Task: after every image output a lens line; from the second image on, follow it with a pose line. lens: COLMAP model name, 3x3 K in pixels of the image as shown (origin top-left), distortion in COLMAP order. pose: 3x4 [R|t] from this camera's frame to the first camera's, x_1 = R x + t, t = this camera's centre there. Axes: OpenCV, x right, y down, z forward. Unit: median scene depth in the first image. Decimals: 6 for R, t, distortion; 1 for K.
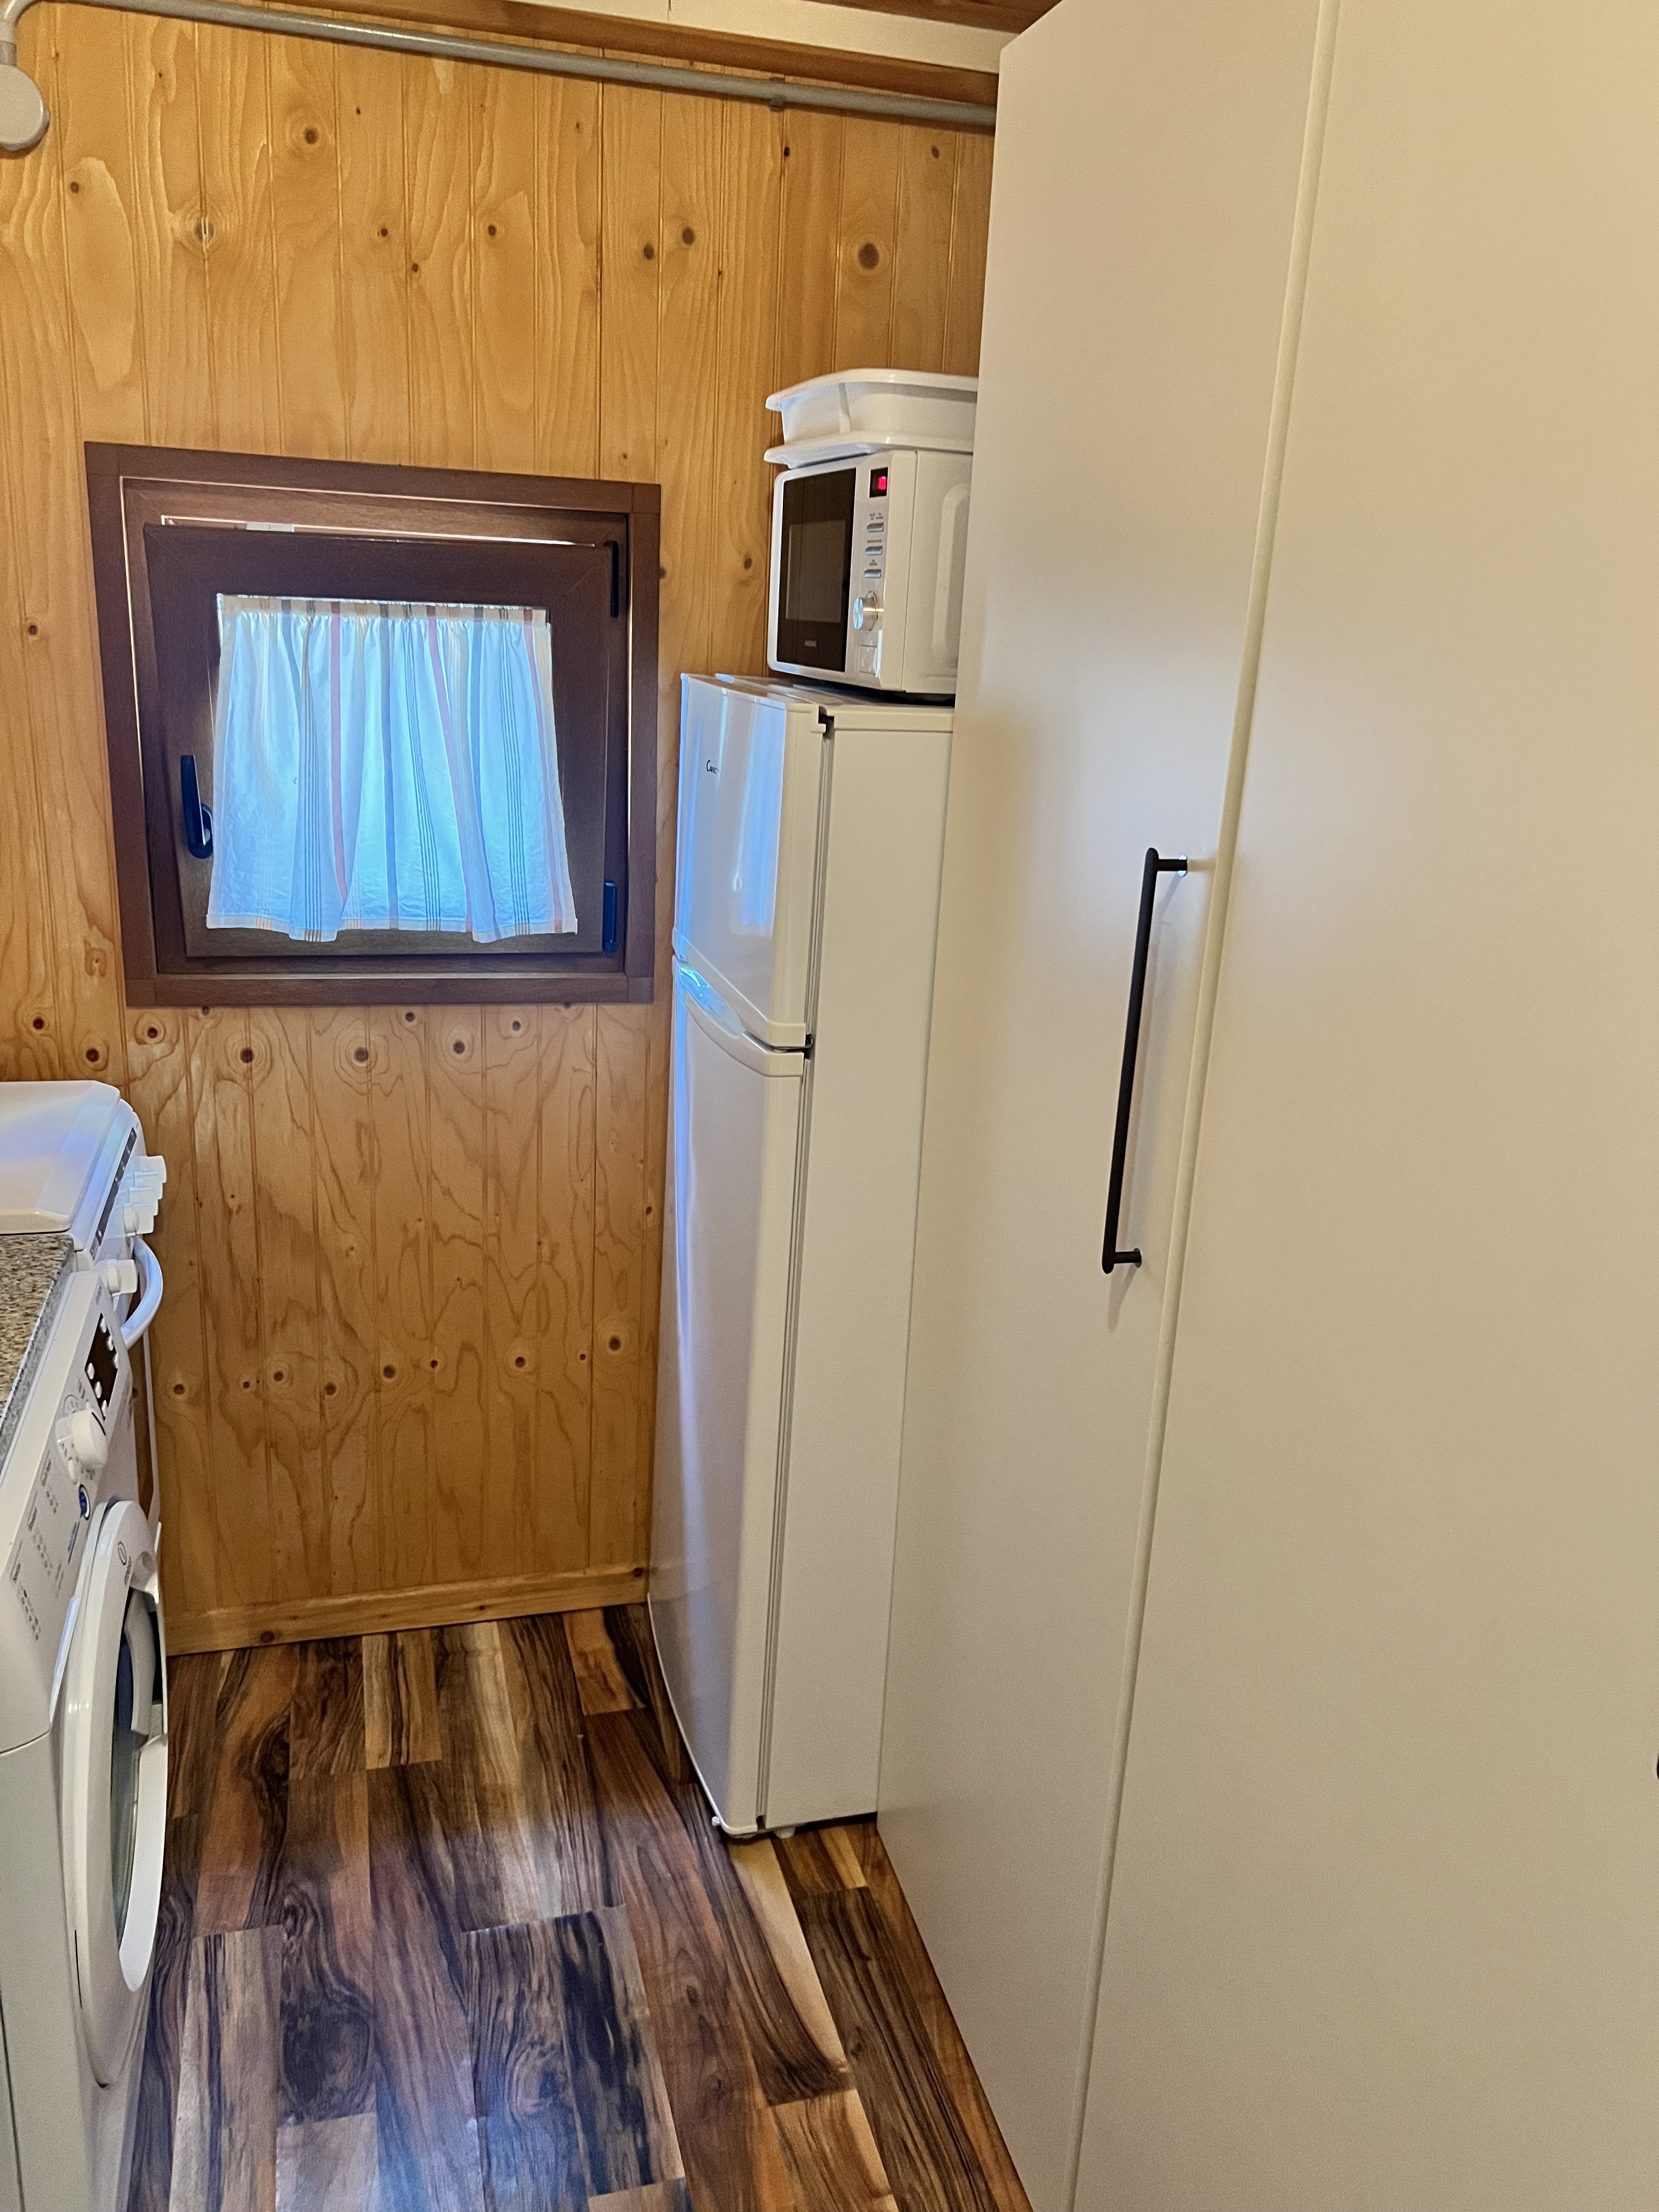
lens RADIAL K [[1650.9, 0, 822.4], [0, 1650.9, 1103.8], [0, 0, 1]] dist [0.048367, -0.057346]
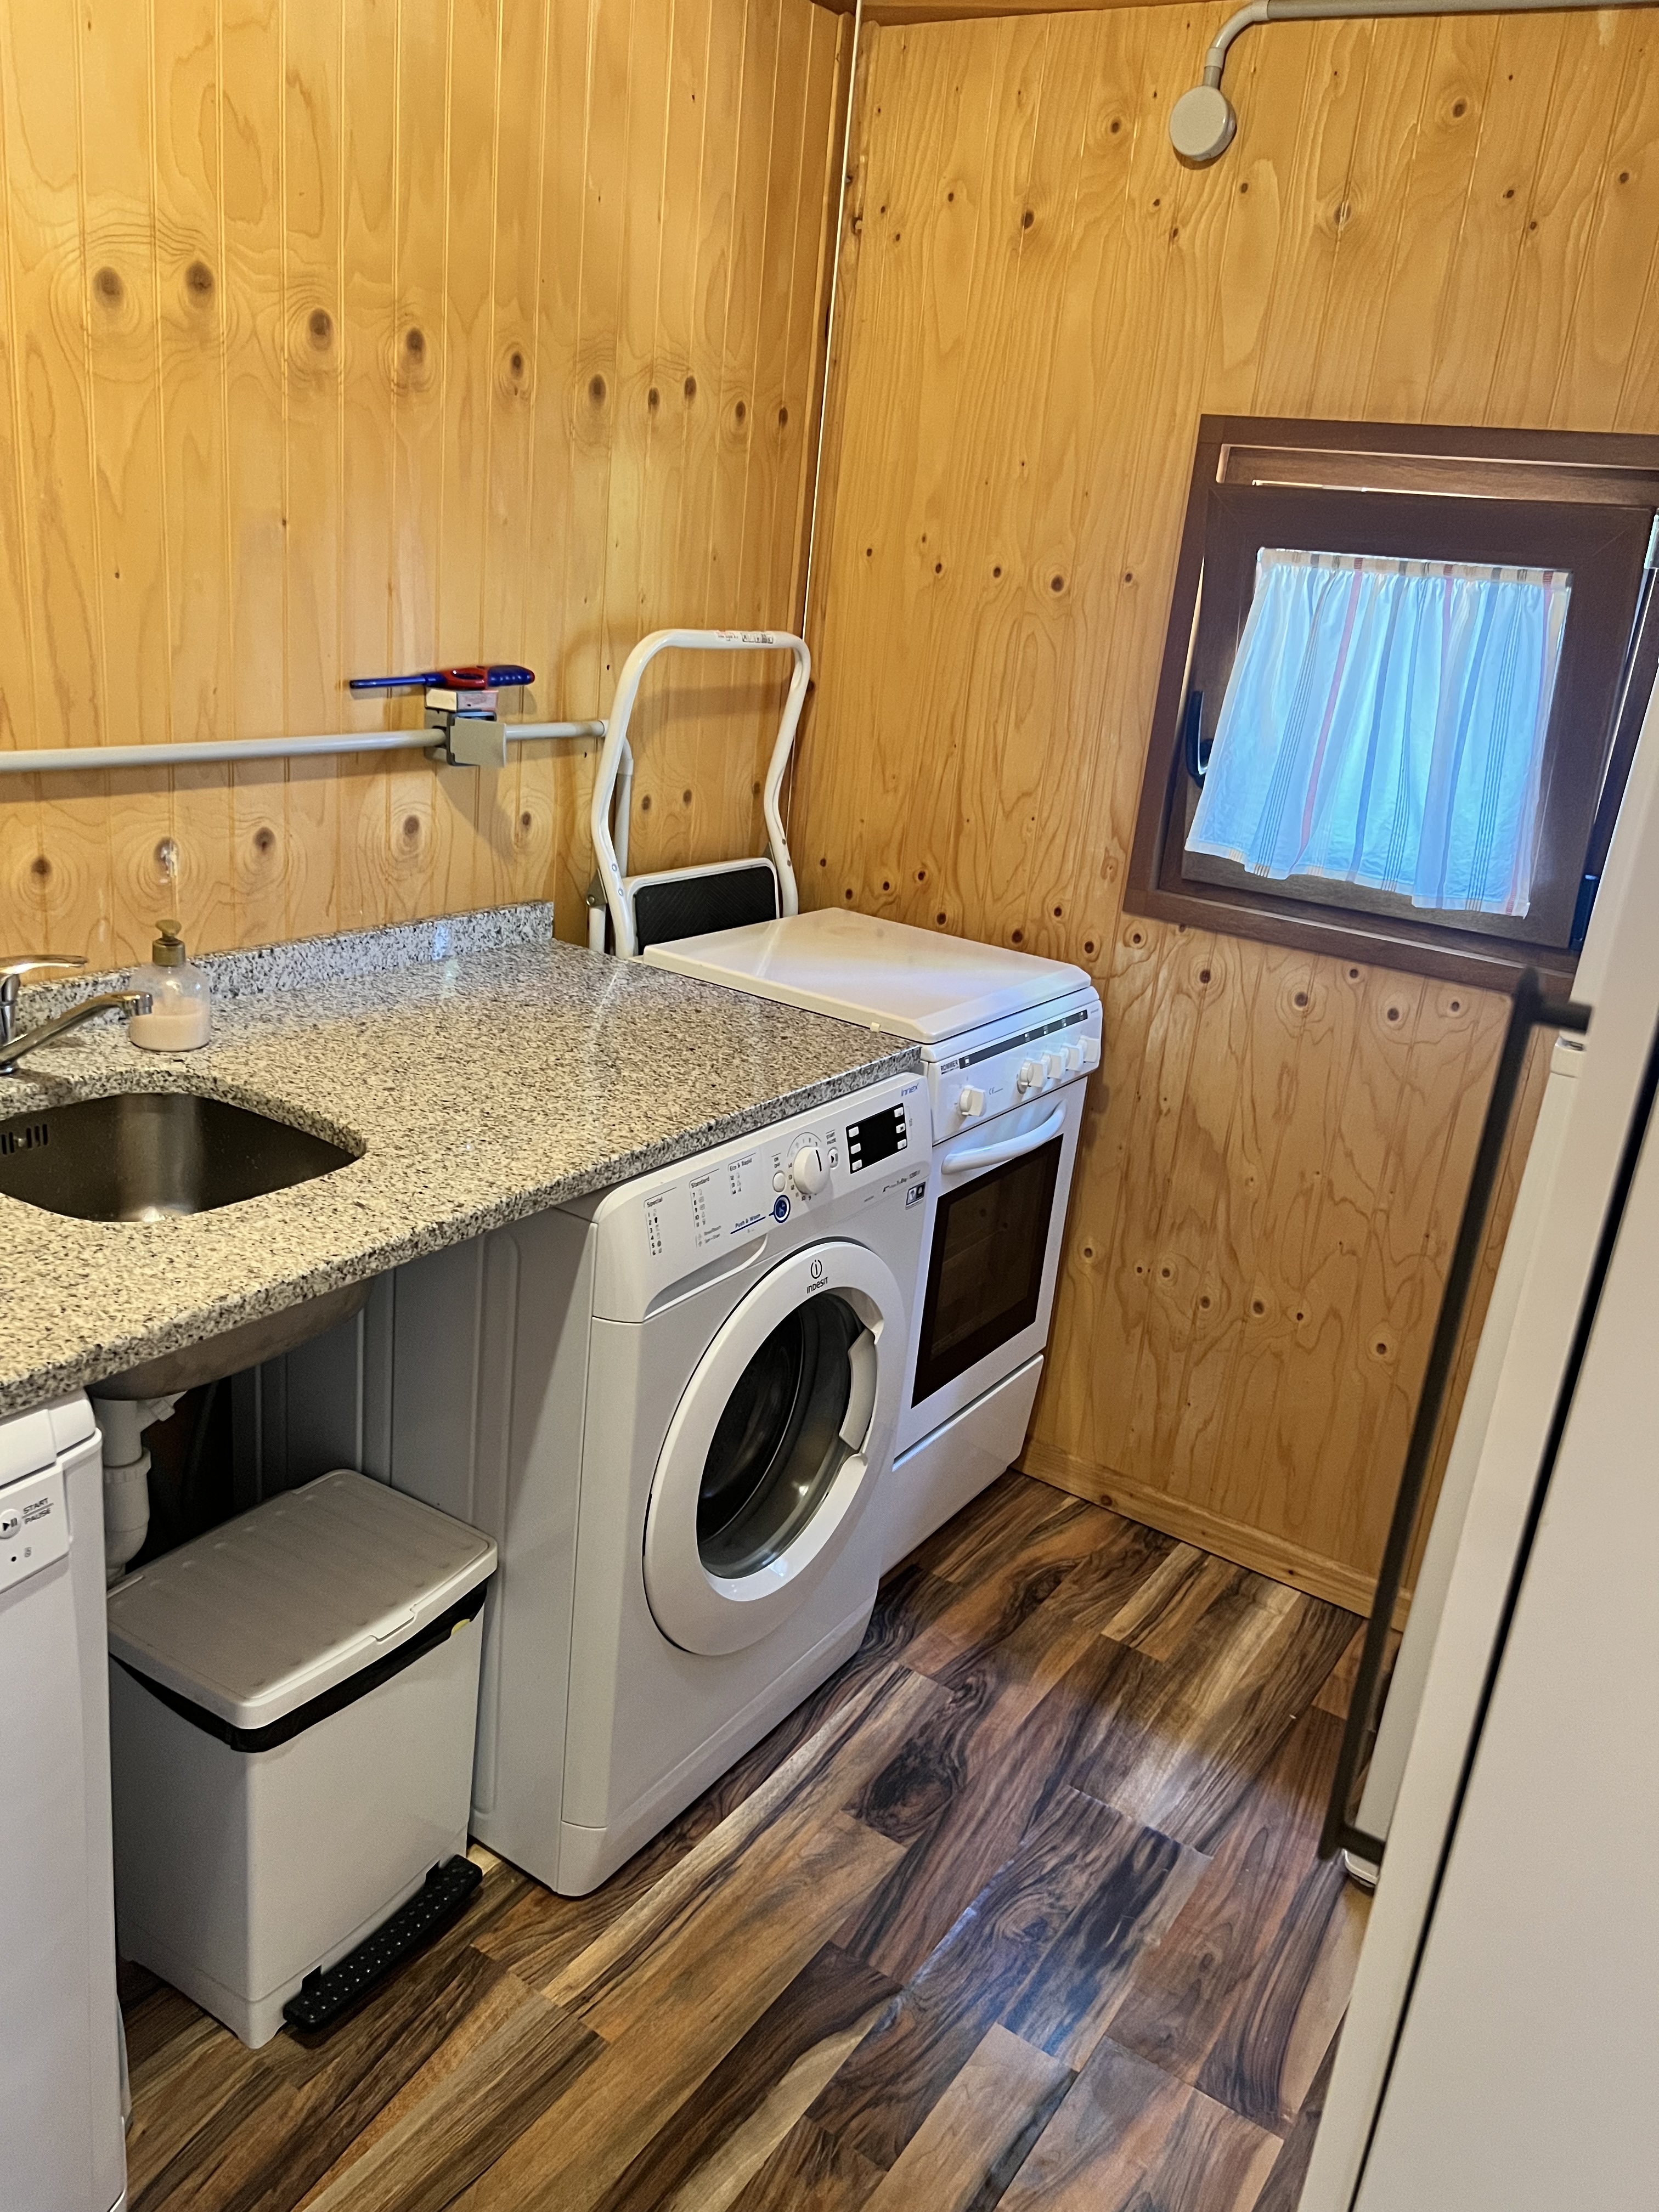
lens RADIAL K [[1650.9, 0, 822.4], [0, 1650.9, 1103.8], [0, 0, 1]] dist [0.048367, -0.057346]
pose [[0.648711, 0.257782, -0.716047, 0.305665], [-0.273855, 0.956928, 0.096398, 0.016155], [0.710055, 0.133558, 0.691364, 0.080478]]
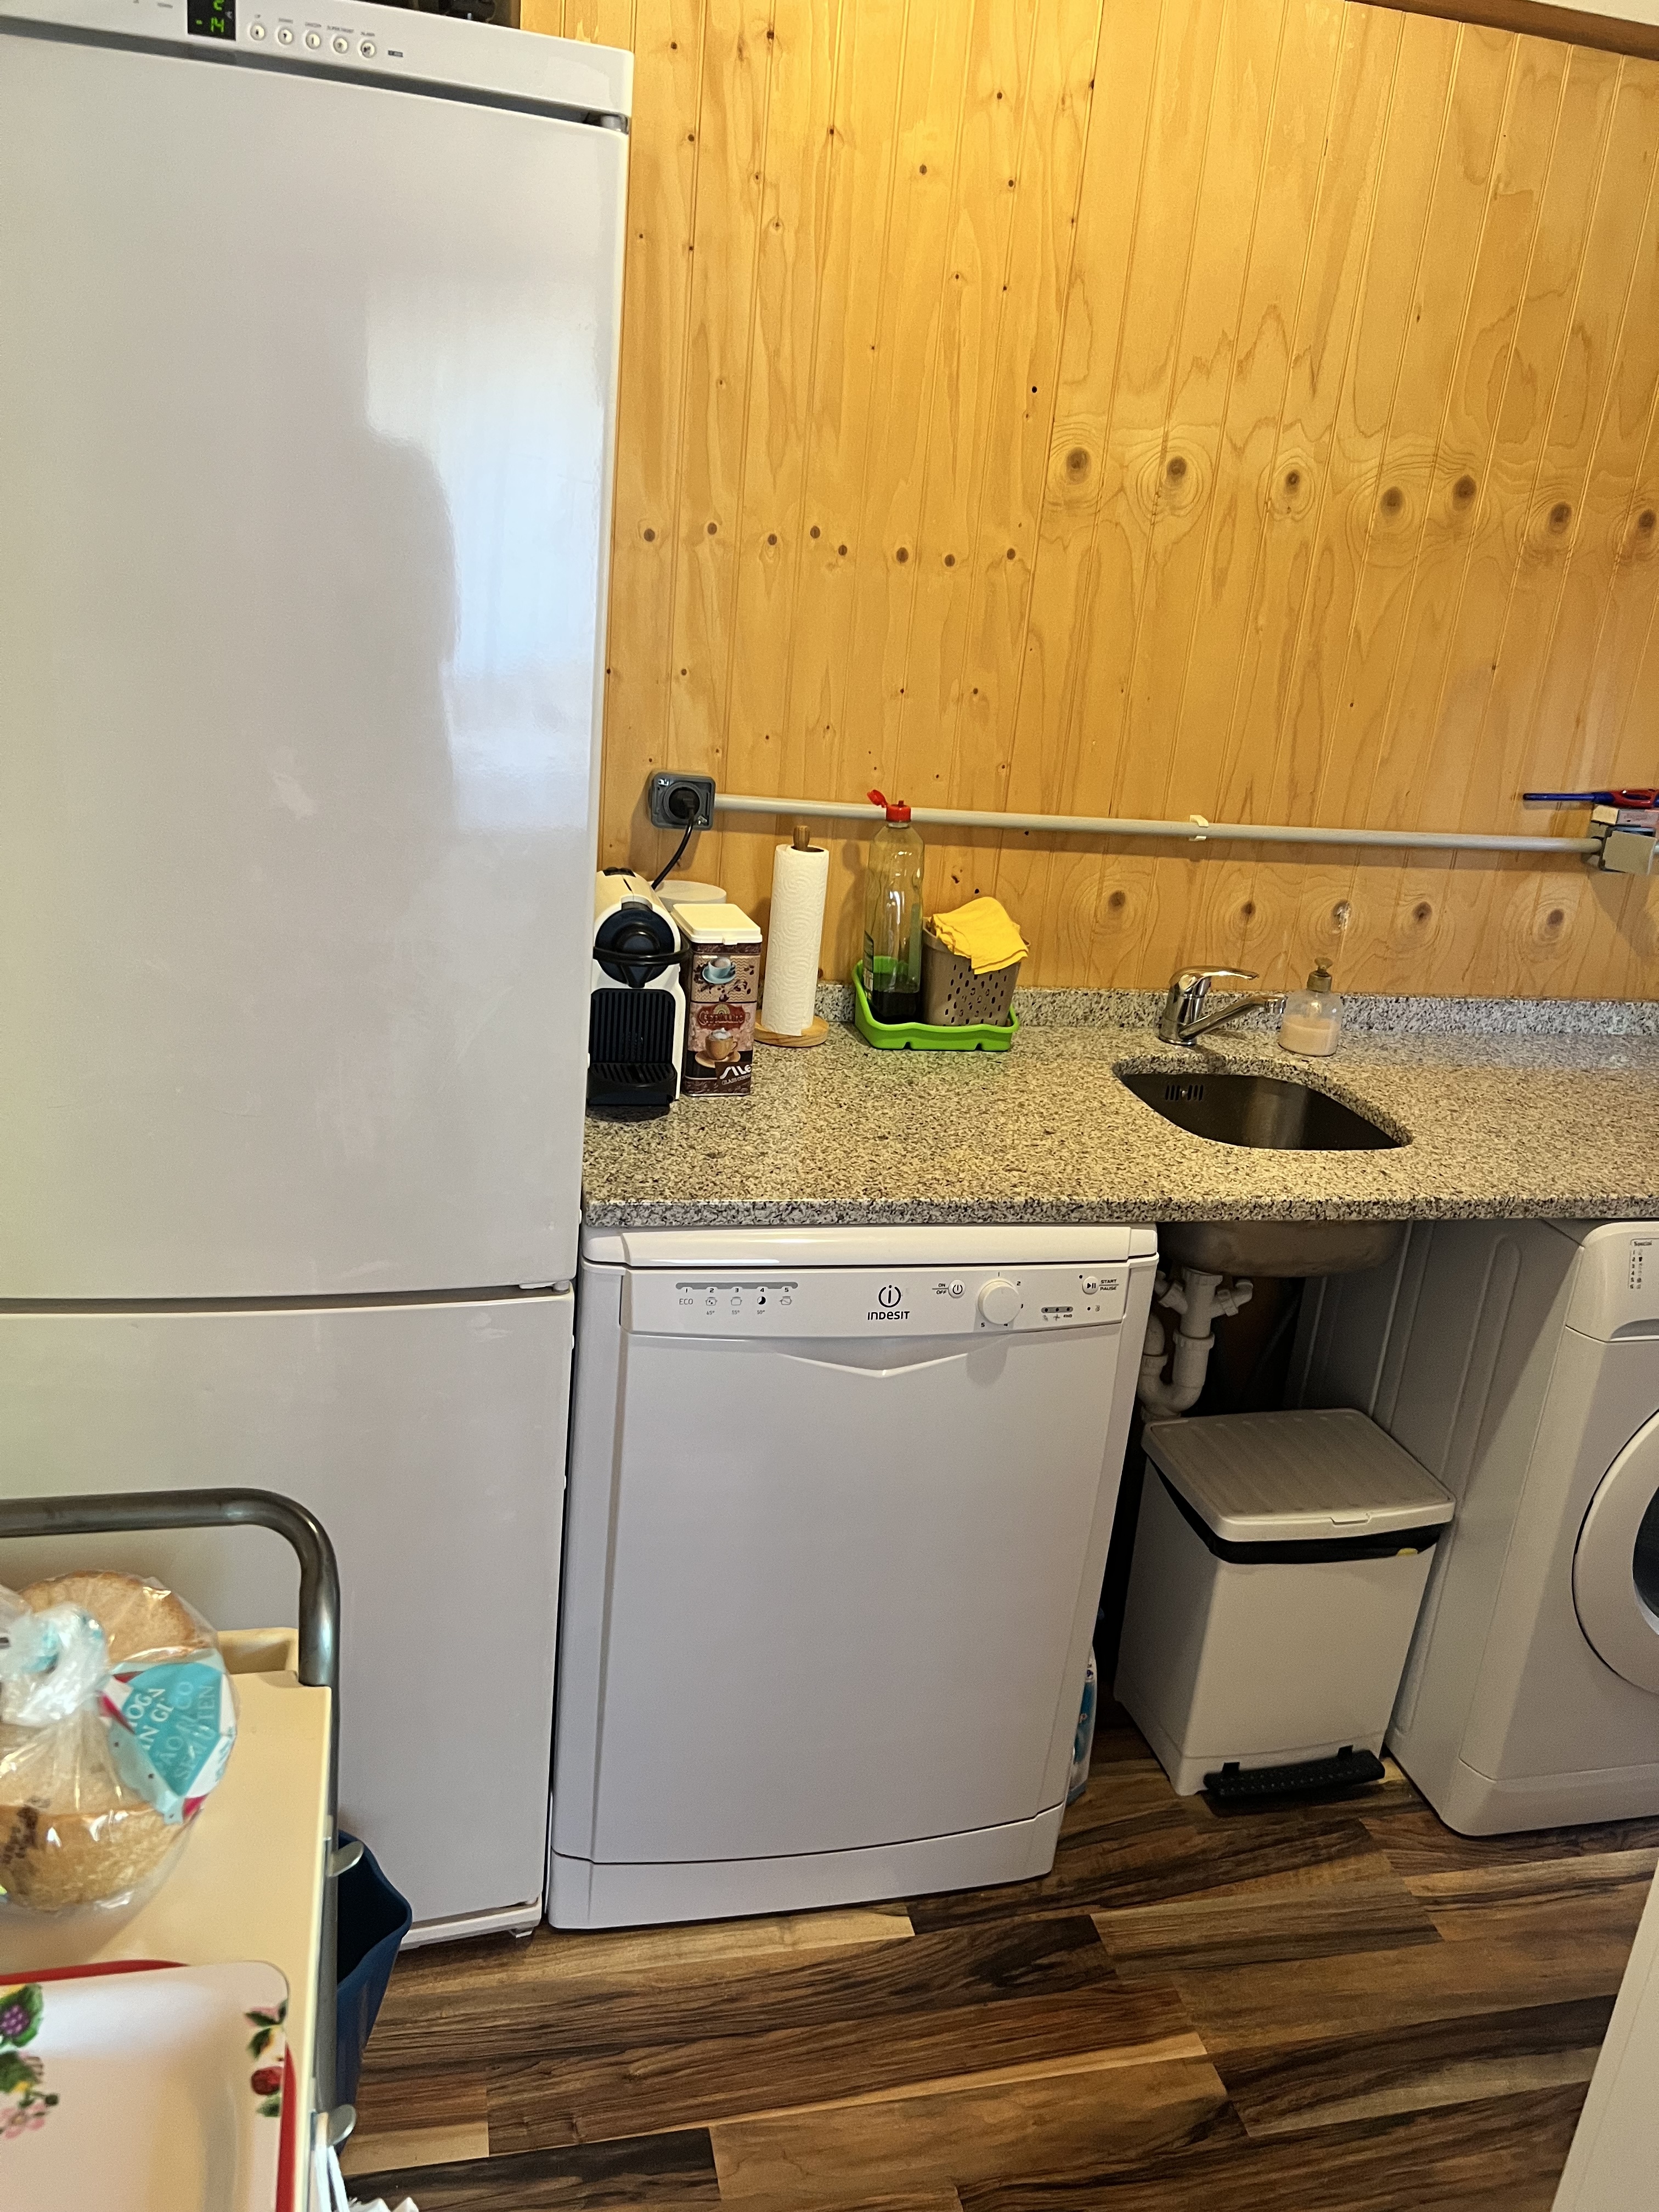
lens RADIAL K [[1650.9, 0, 822.4], [0, 1650.9, 1103.8], [0, 0, 1]] dist [0.048367, -0.057346]
pose [[-0.055824, 0.272430, -0.960555, 0.566311], [-0.362789, 0.890764, 0.273721, 0.004104], [0.930198, 0.363759, 0.049109, 0.078870]]
